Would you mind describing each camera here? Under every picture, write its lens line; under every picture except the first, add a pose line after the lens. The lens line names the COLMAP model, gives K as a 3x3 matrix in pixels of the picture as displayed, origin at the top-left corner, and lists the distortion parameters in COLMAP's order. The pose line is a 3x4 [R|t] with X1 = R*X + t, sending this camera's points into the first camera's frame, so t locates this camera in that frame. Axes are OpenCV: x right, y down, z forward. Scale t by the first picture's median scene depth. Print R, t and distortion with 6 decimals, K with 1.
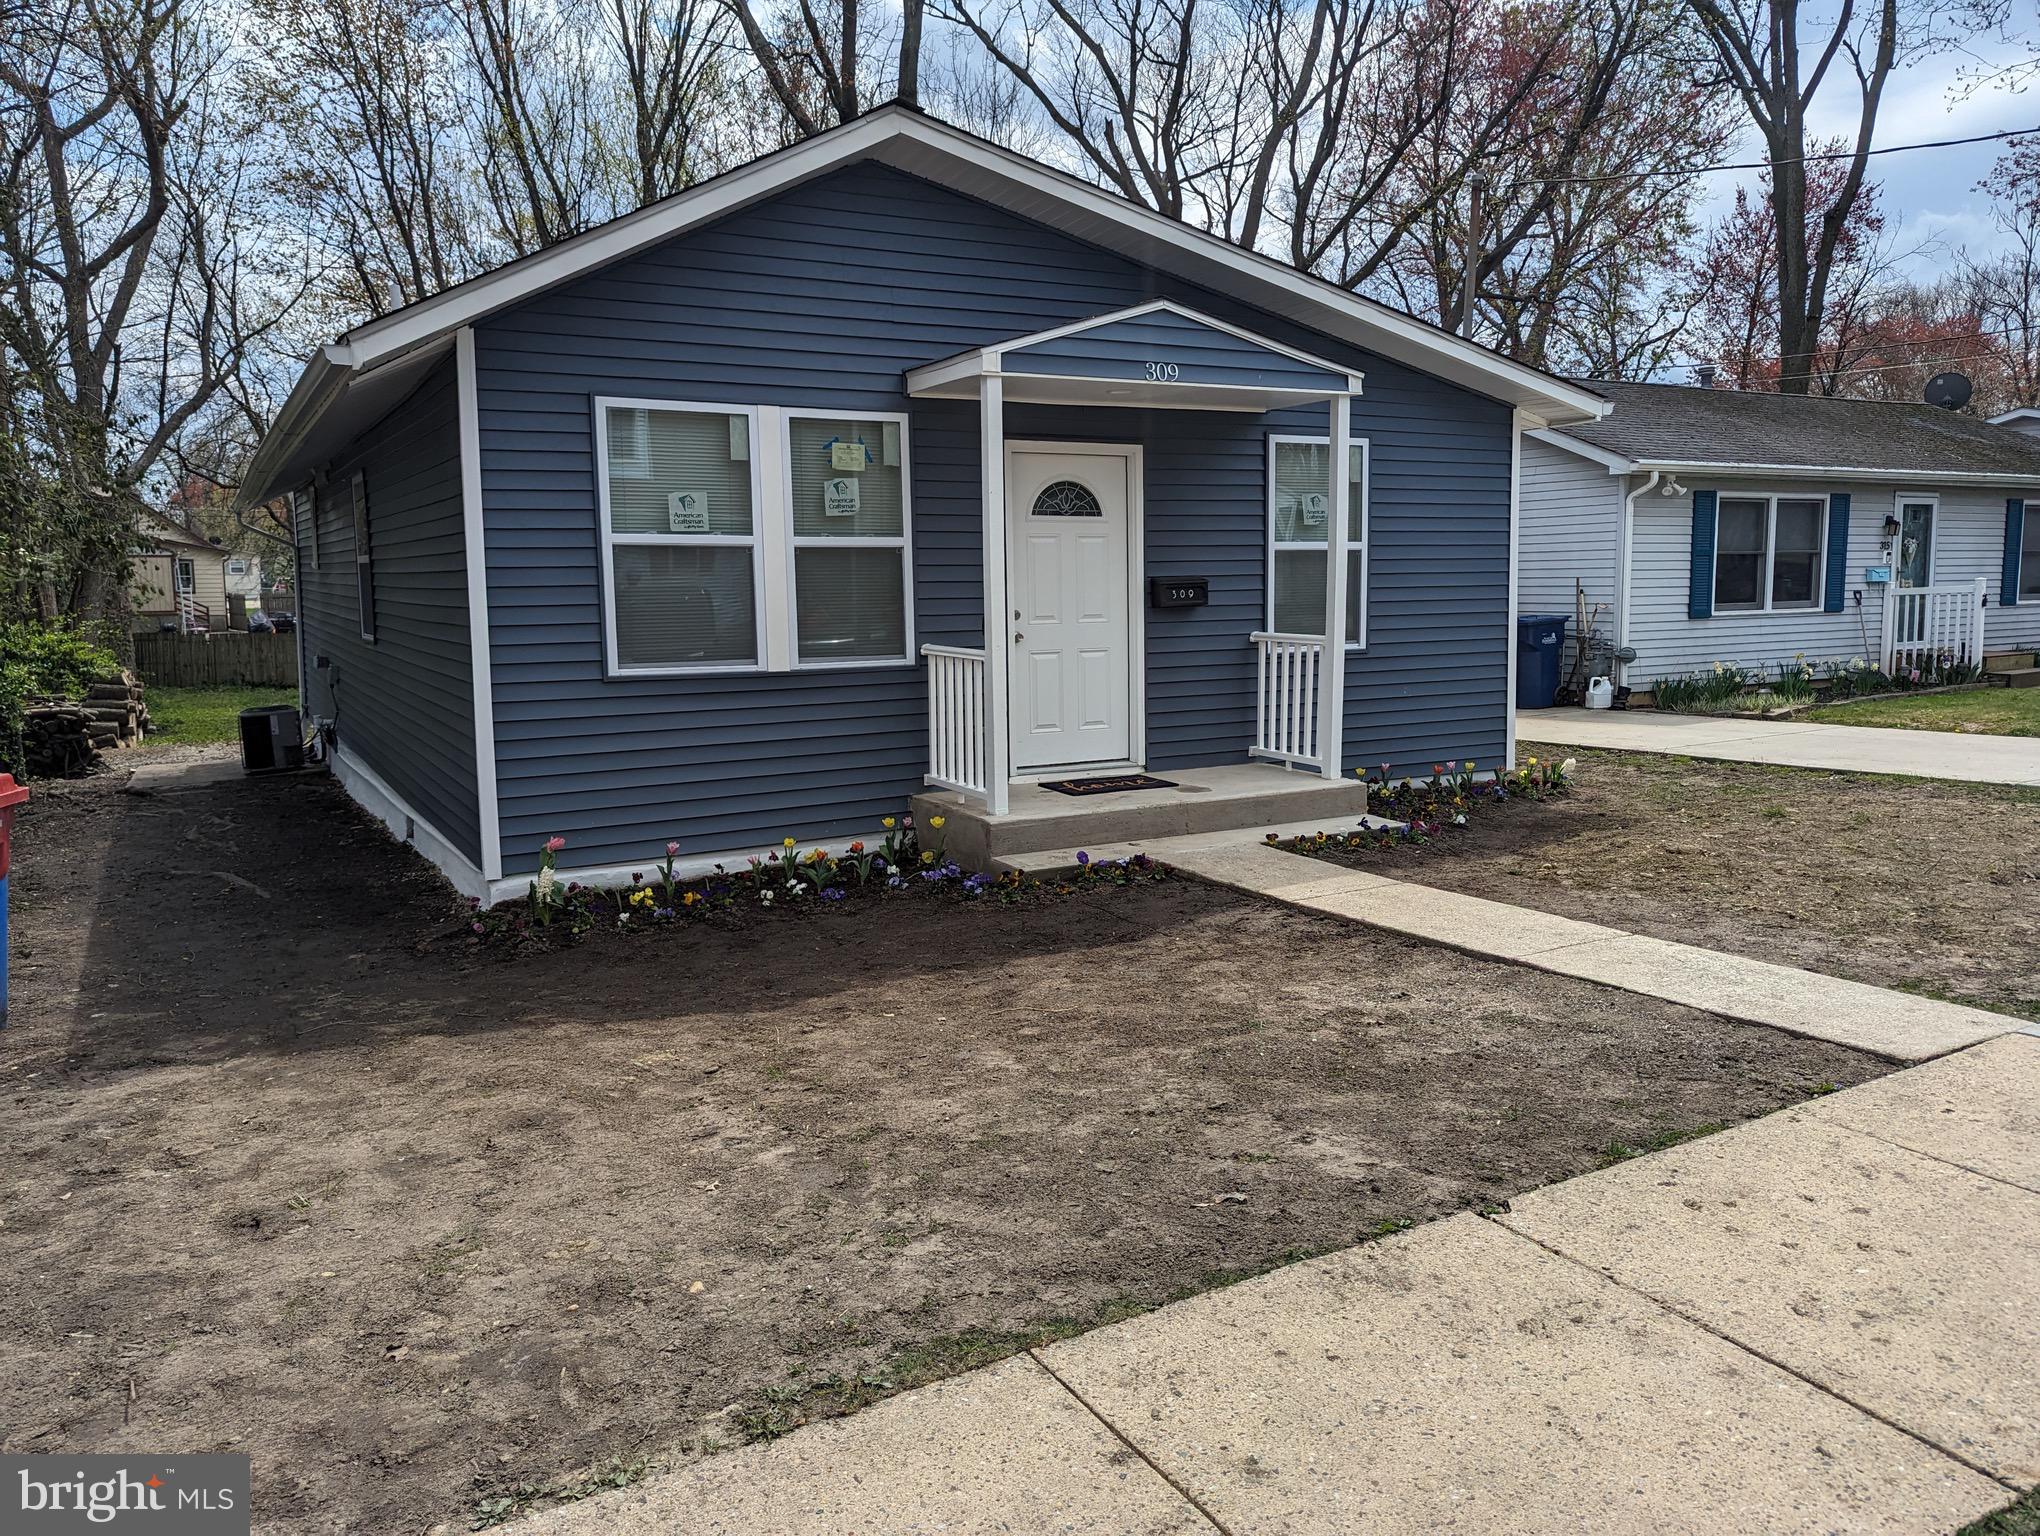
lens RADIAL K [[1437.5, 0, 1020.0], [0, 1437.5, 768.0], [0, 0, 1]] dist [0.016765, -0.005882]
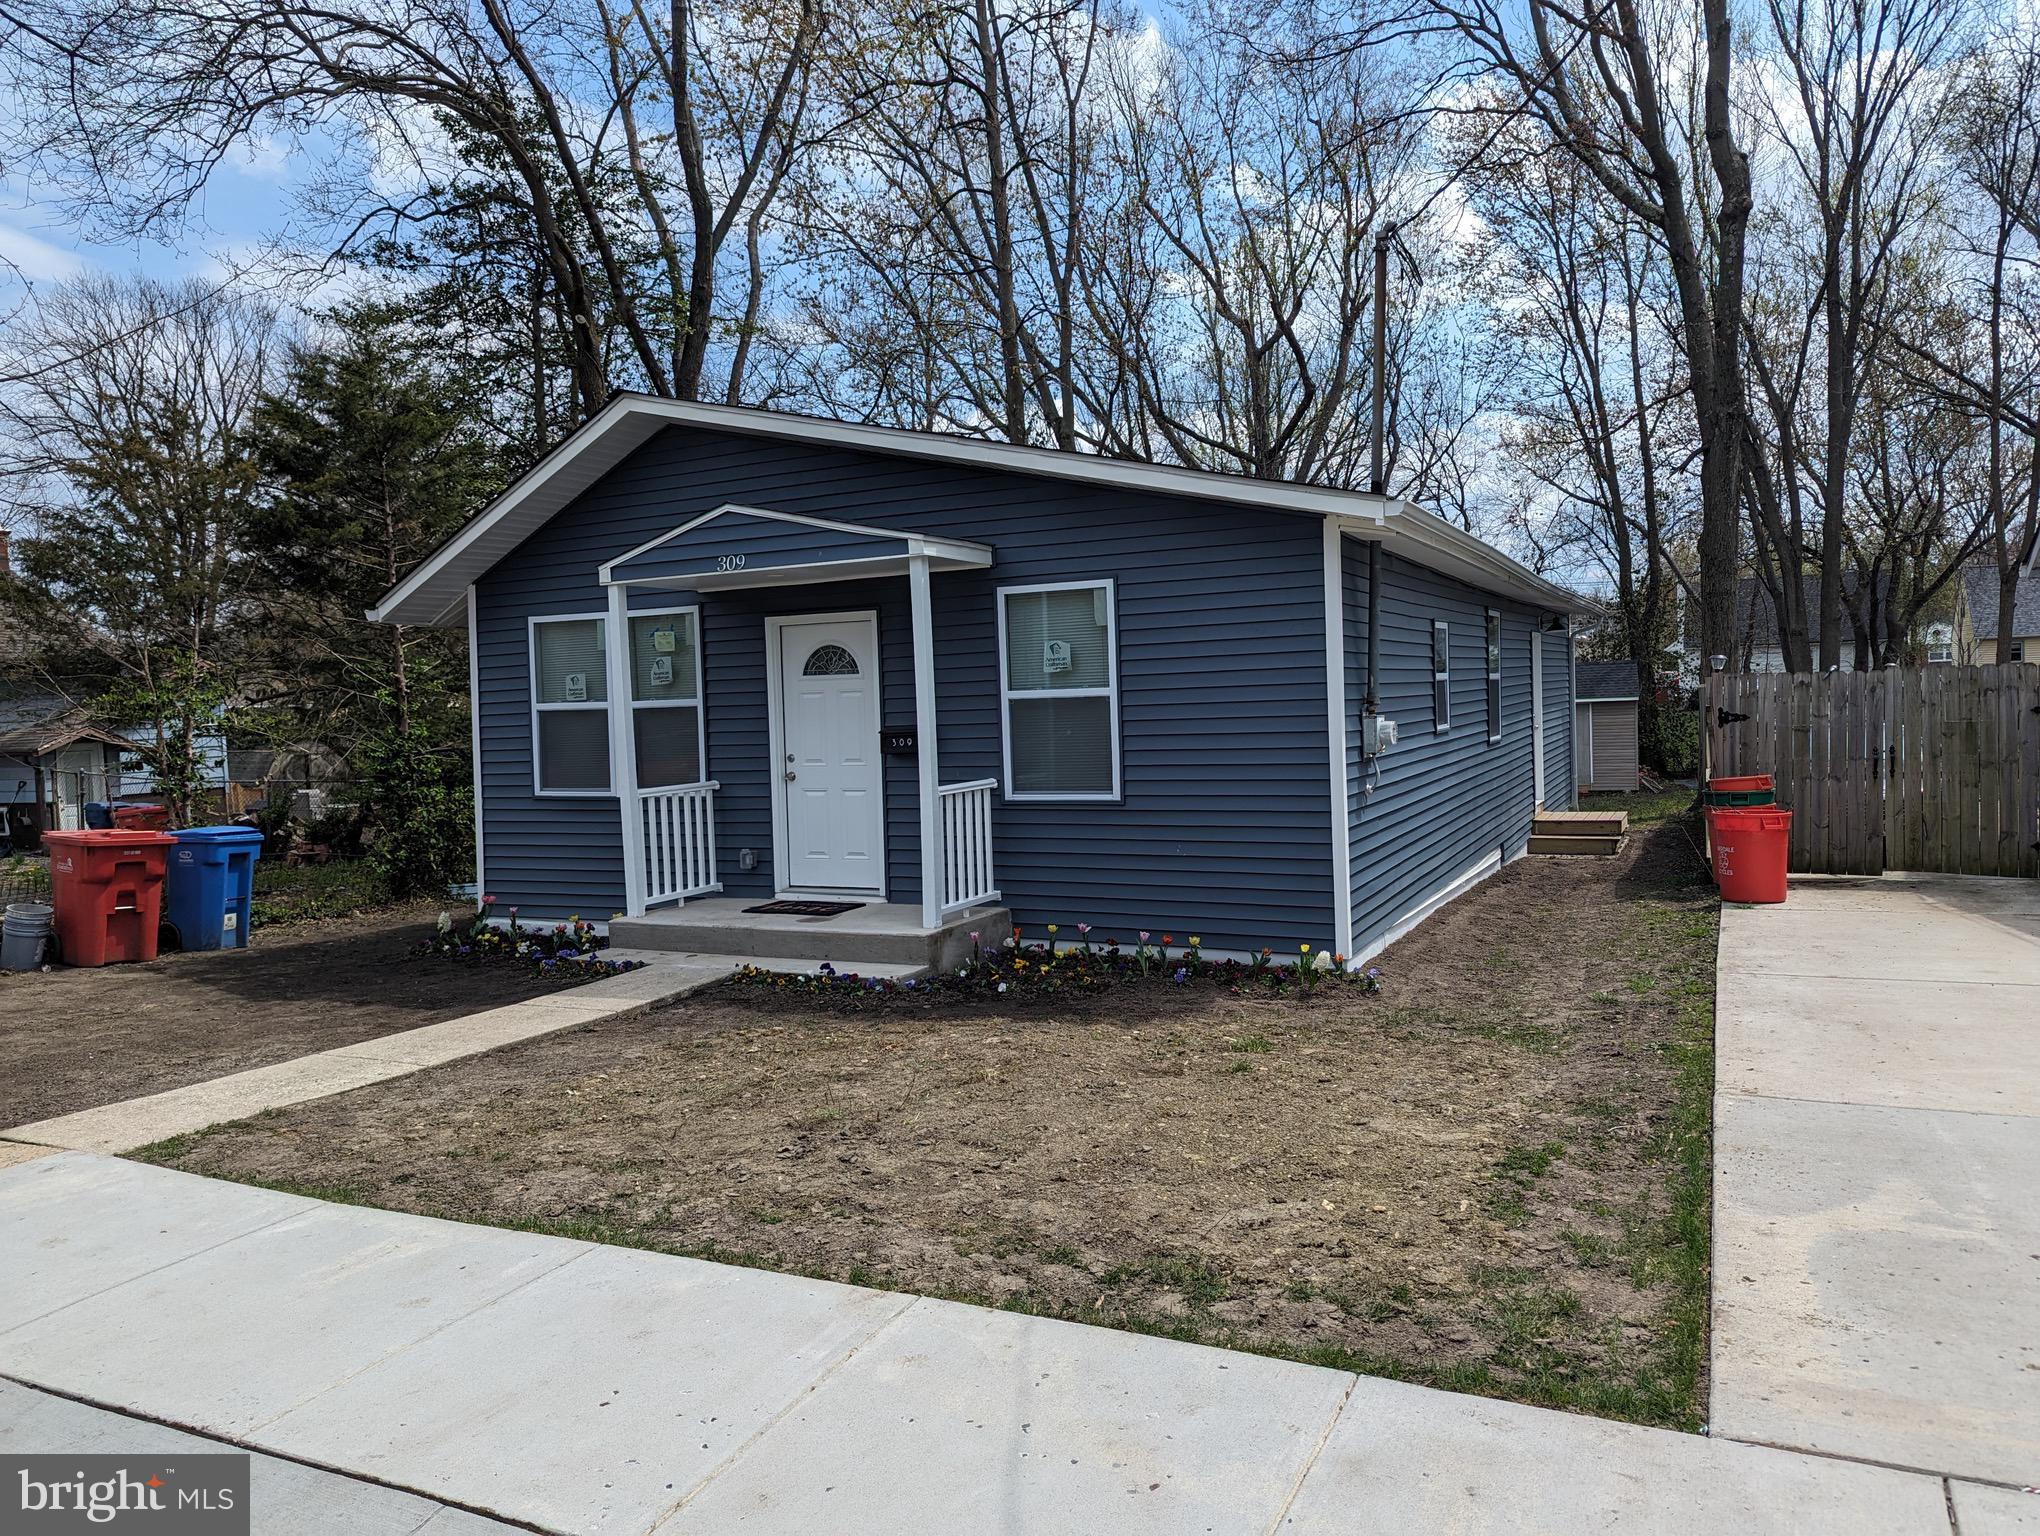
lens RADIAL K [[1437.6, 0, 1062.9], [0, 1437.6, 818.3], [0, 0, 1]] dist [0.008294, 0.001050]
pose [[0.581049, 0.060723, -0.811600, 1.138241], [-0.080430, 0.996616, 0.016984, -0.098156], [0.809884, 0.055409, 0.583967, 0.494683]]
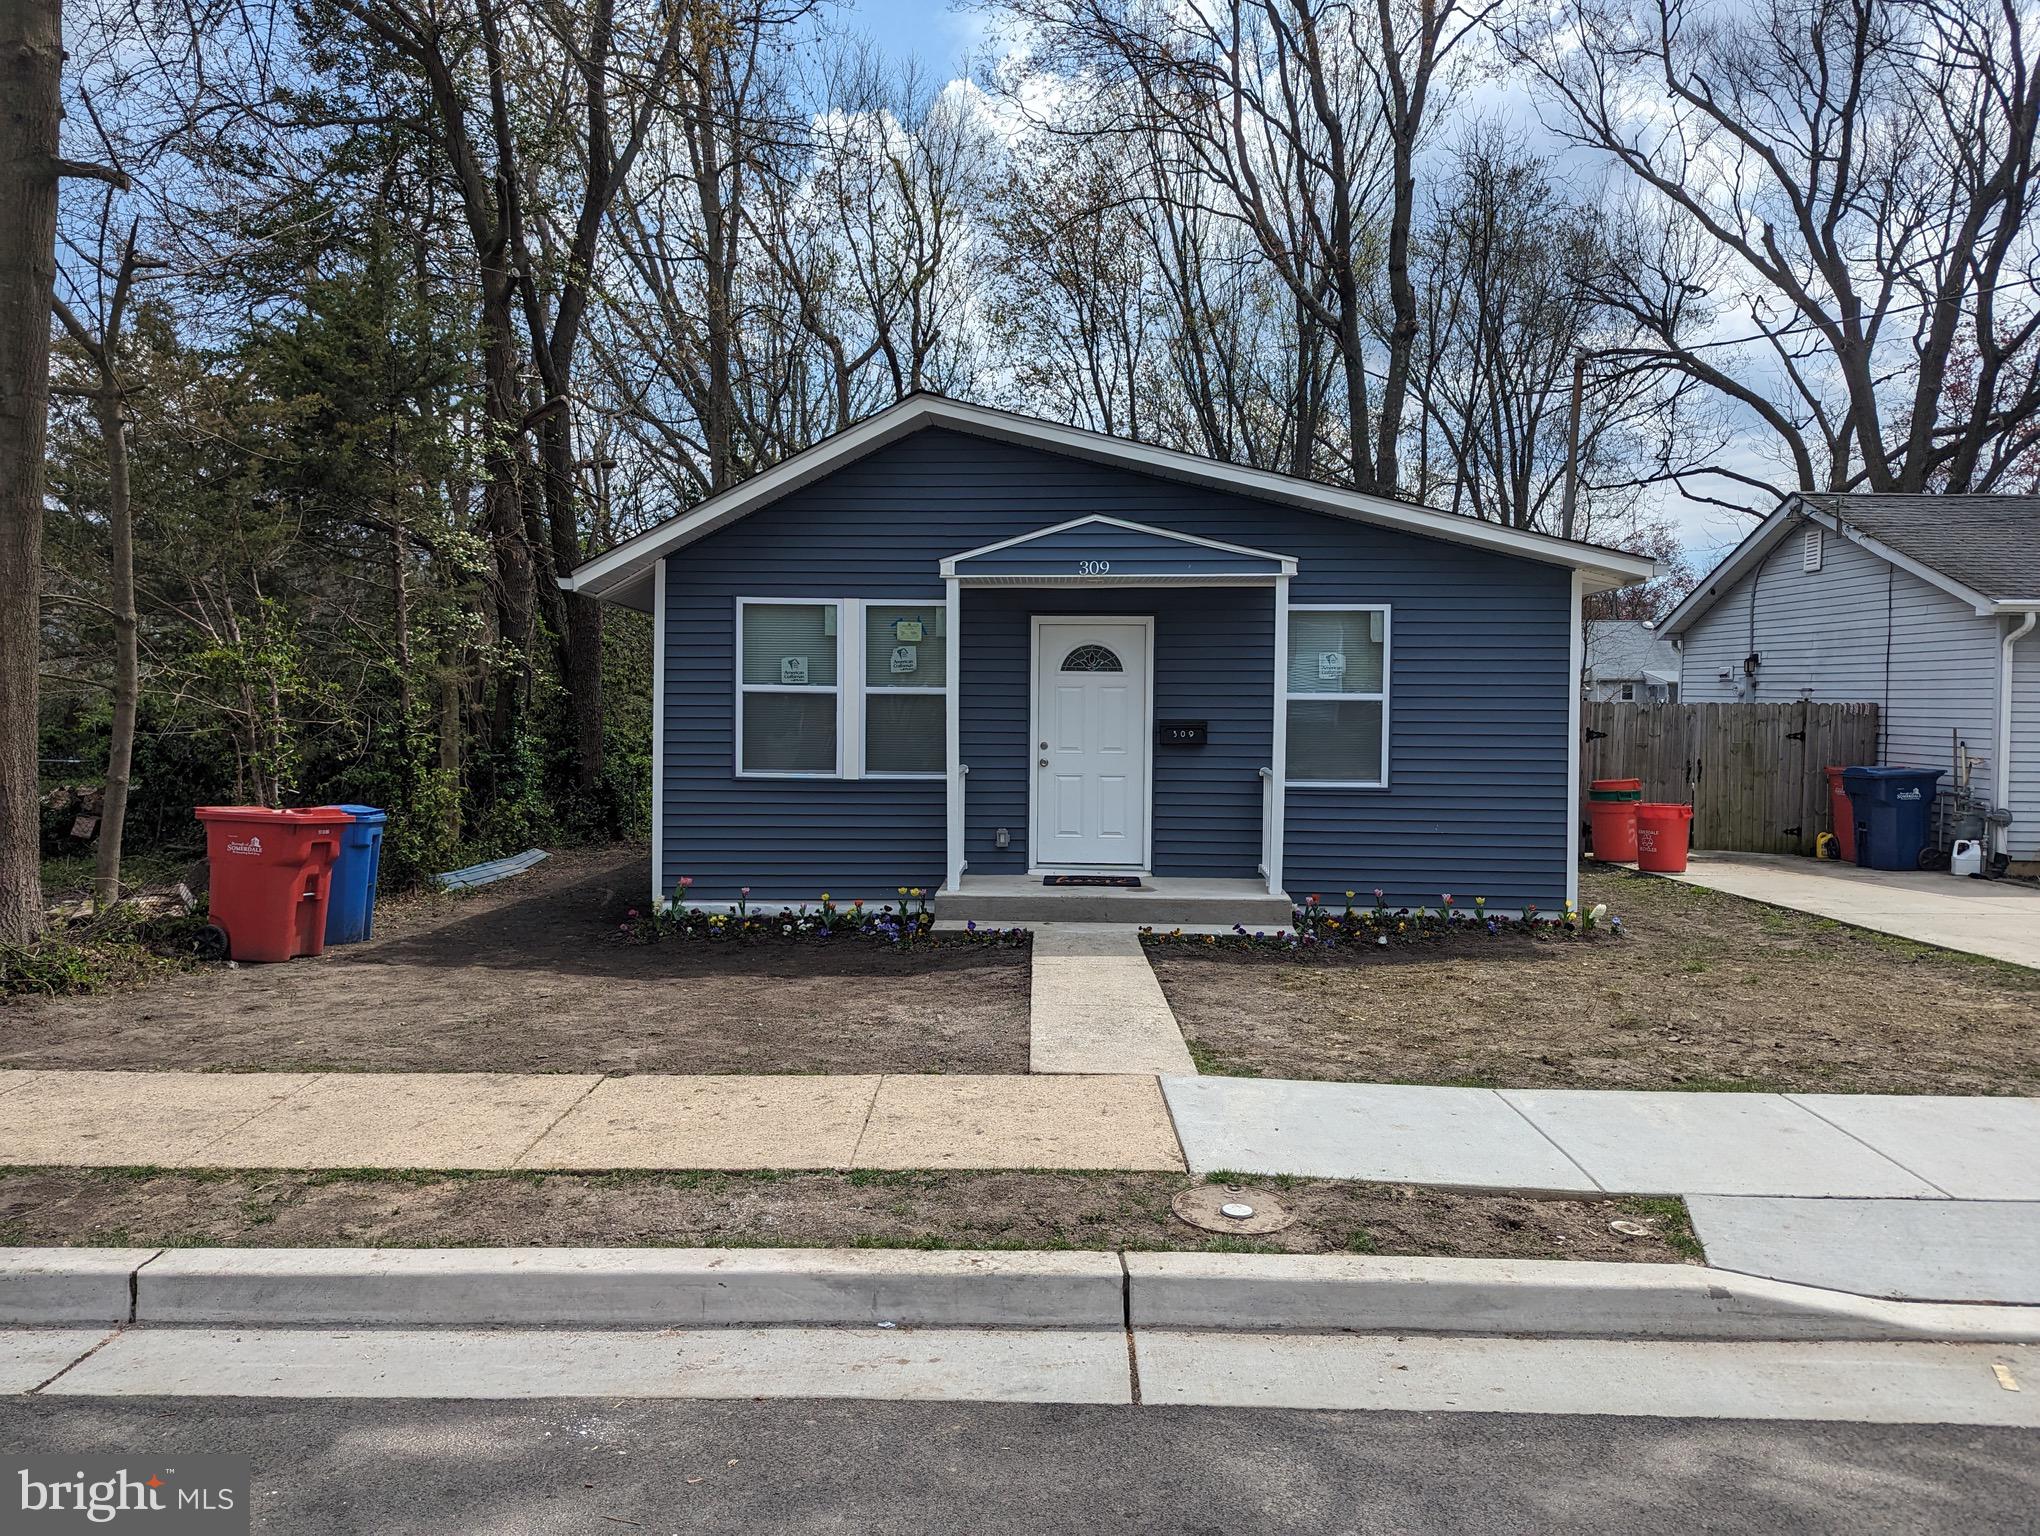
lens RADIAL K [[1449.7, 0, 1020.0], [0, 1449.7, 768.0], [0, 0, 1]] dist [0.035483, -0.002394]
pose [[0.856509, 0.043392, -0.514305, 0.673603], [-0.085465, 0.994627, -0.058415, -0.008039], [0.509007, 0.093988, 0.855616, -0.143311]]
